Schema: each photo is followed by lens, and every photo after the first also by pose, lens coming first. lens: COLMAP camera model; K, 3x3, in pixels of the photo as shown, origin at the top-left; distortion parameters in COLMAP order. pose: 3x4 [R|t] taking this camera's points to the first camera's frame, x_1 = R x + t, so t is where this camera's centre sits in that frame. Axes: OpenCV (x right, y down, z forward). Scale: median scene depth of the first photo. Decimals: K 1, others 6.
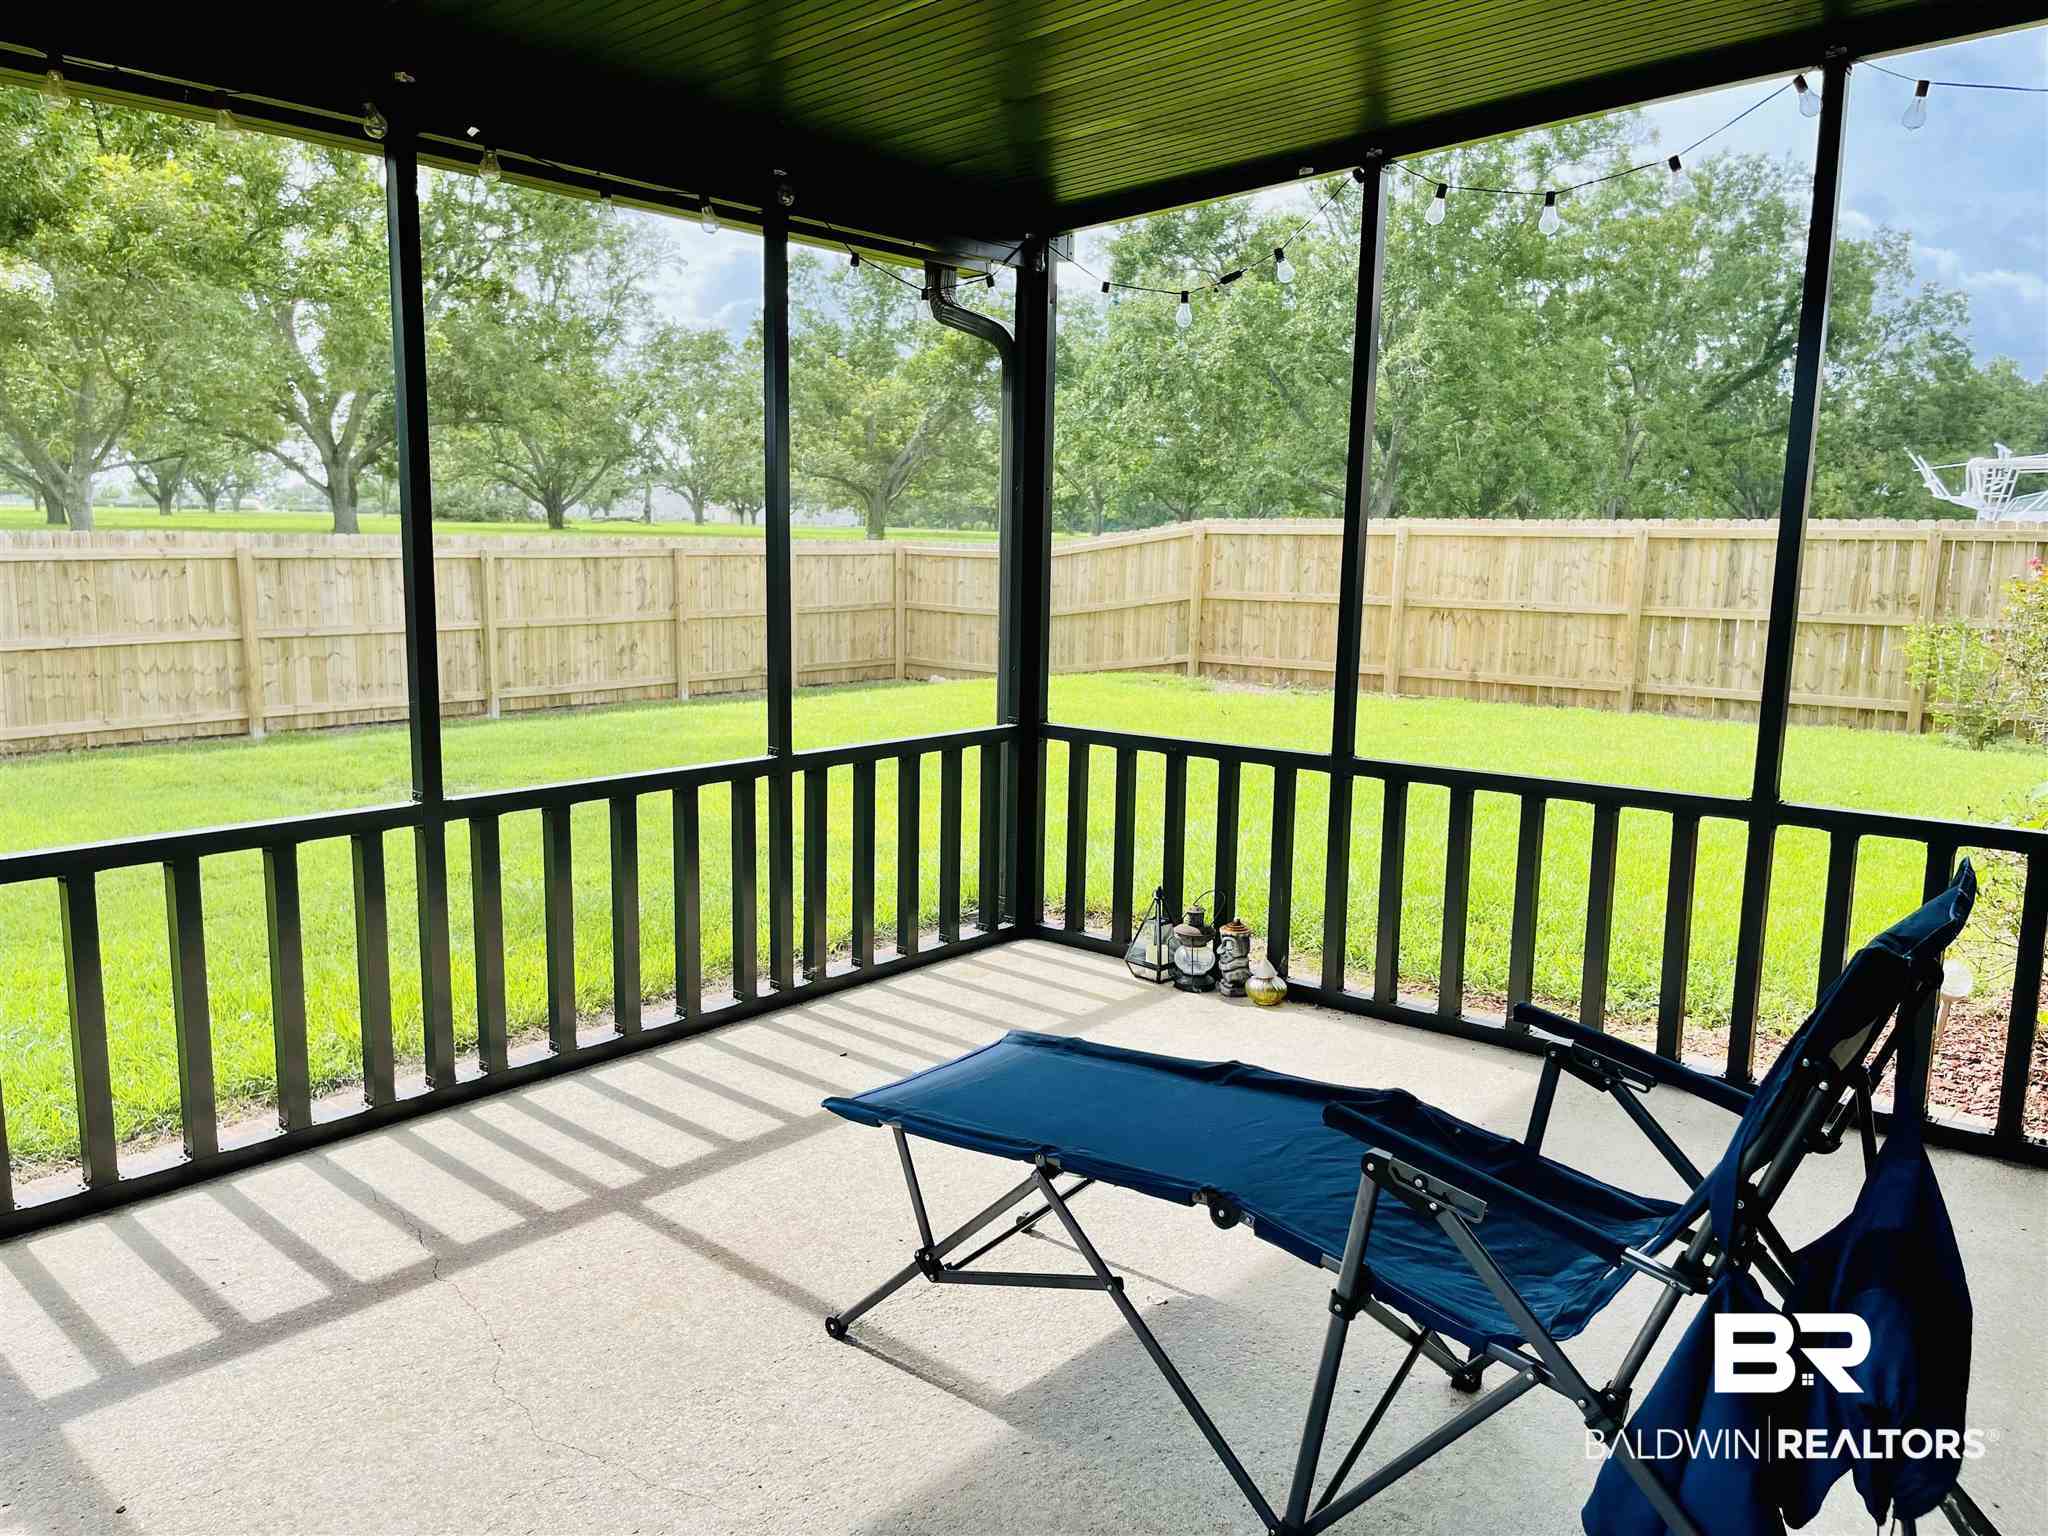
lens RADIAL K [[1543.1, 0, 1024.0], [0, 1543.1, 768.0], [0, 0, 1]] dist [0.048778, -0.049401]
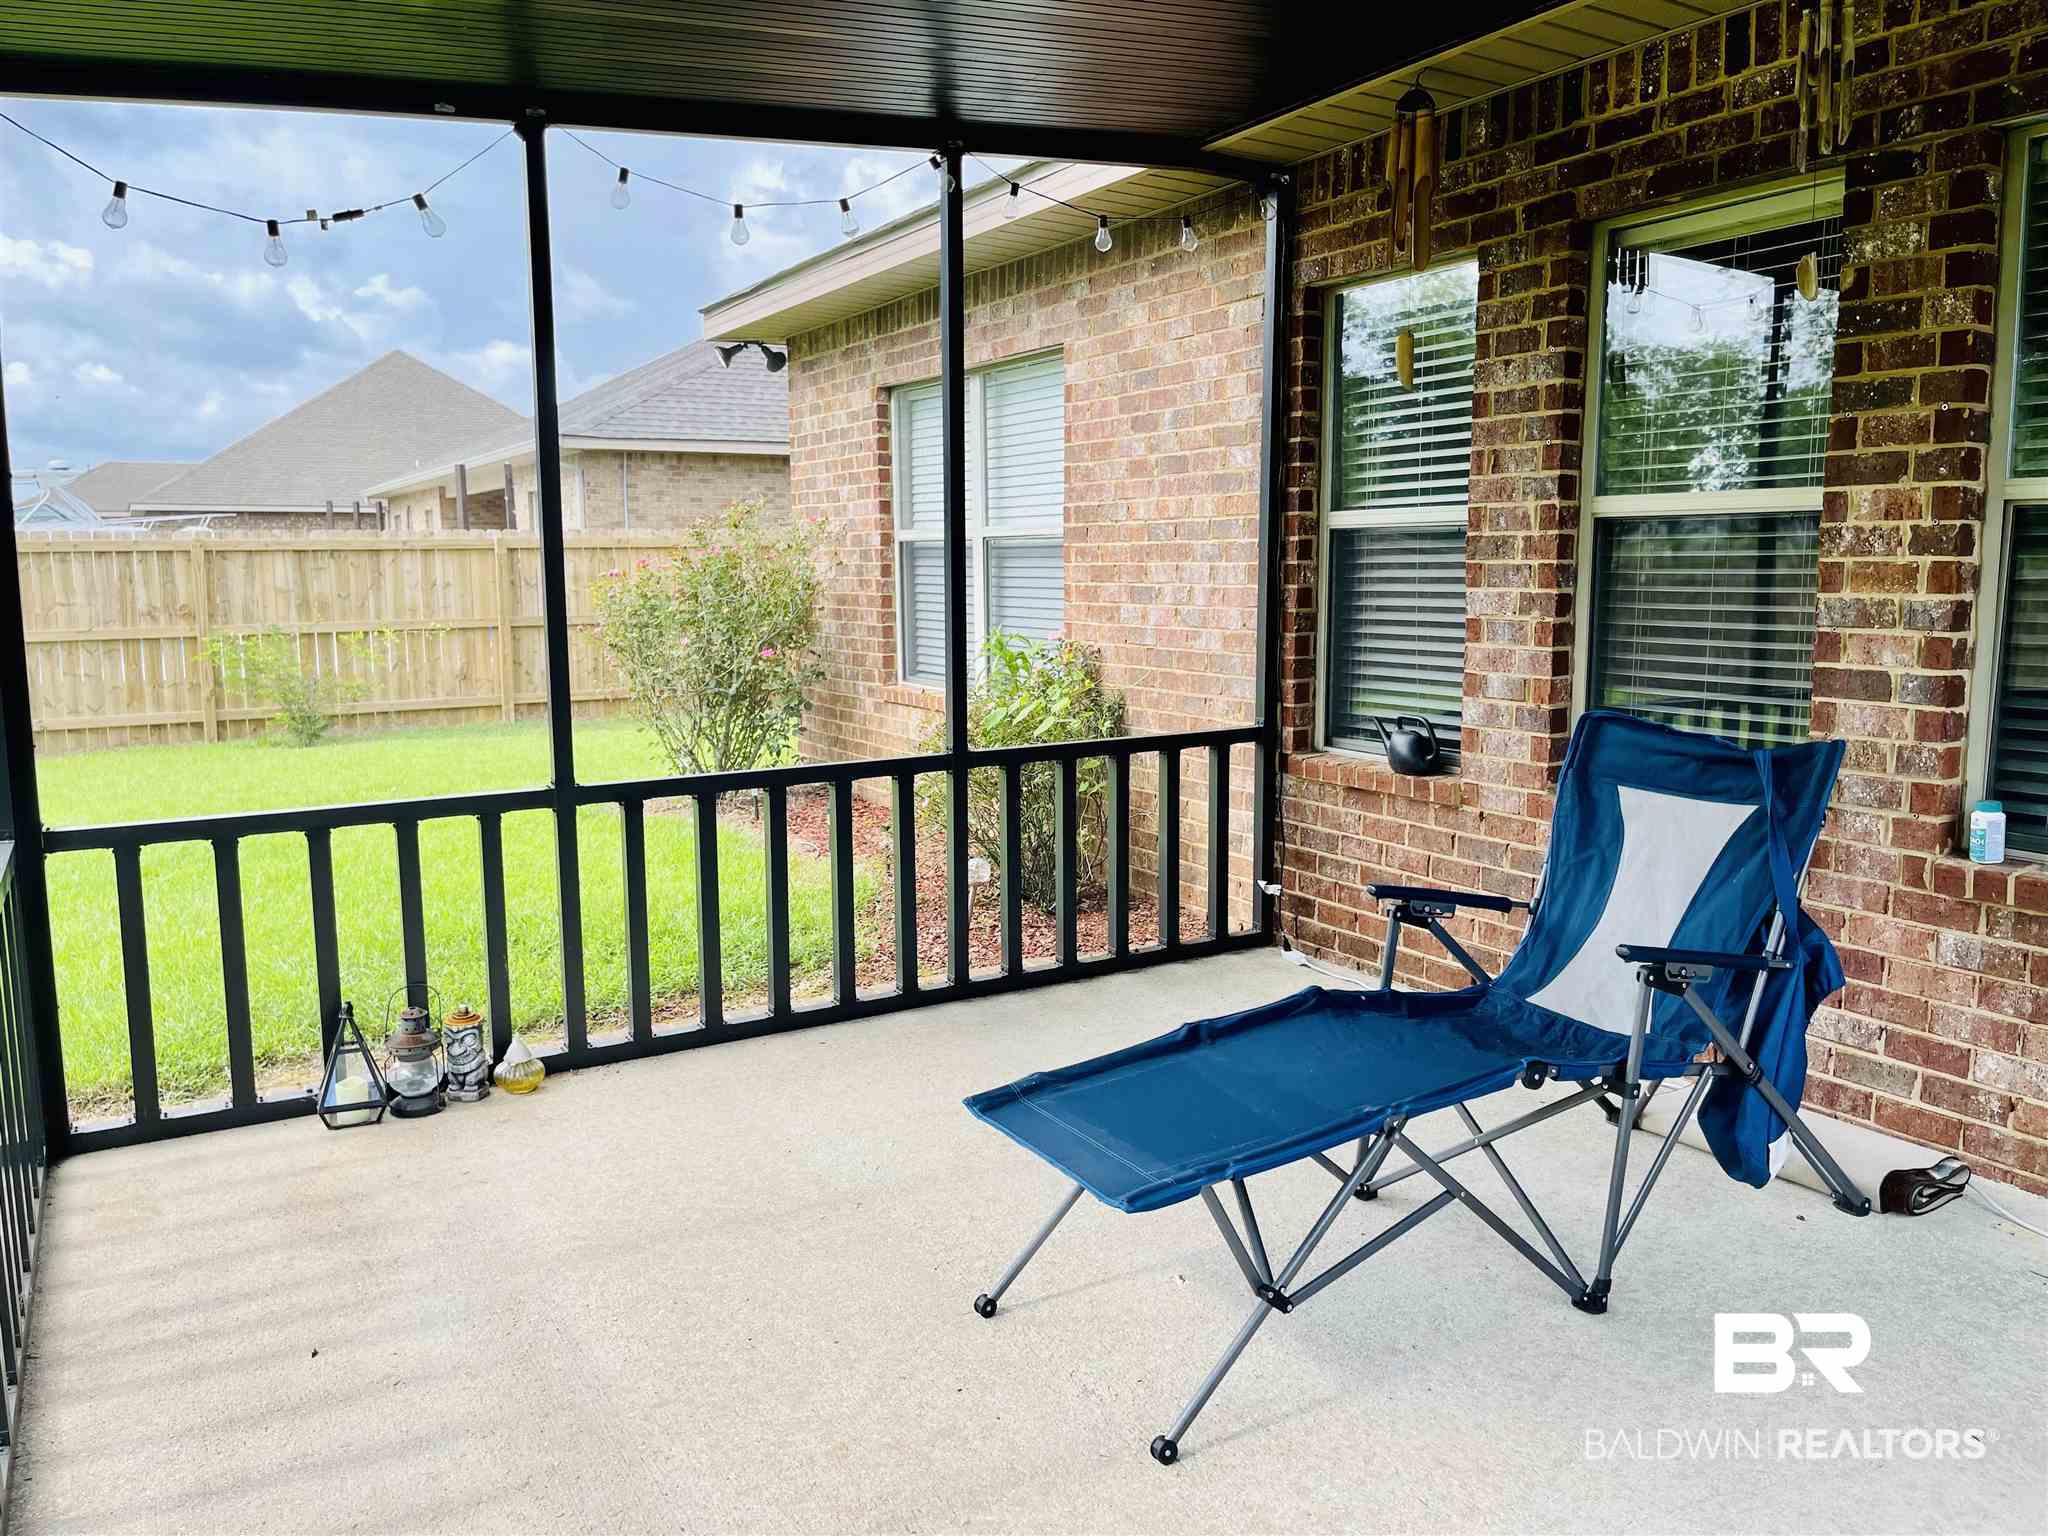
lens RADIAL K [[1543.1, 0, 1024.0], [0, 1543.1, 768.0], [0, 0, 1]] dist [0.048778, -0.049401]
pose [[0.352703, -0.146747, 0.924157, -0.395620], [0.155102, 0.983133, 0.096917, -0.047977], [-0.922791, 0.109155, 0.369515, 0.317562]]
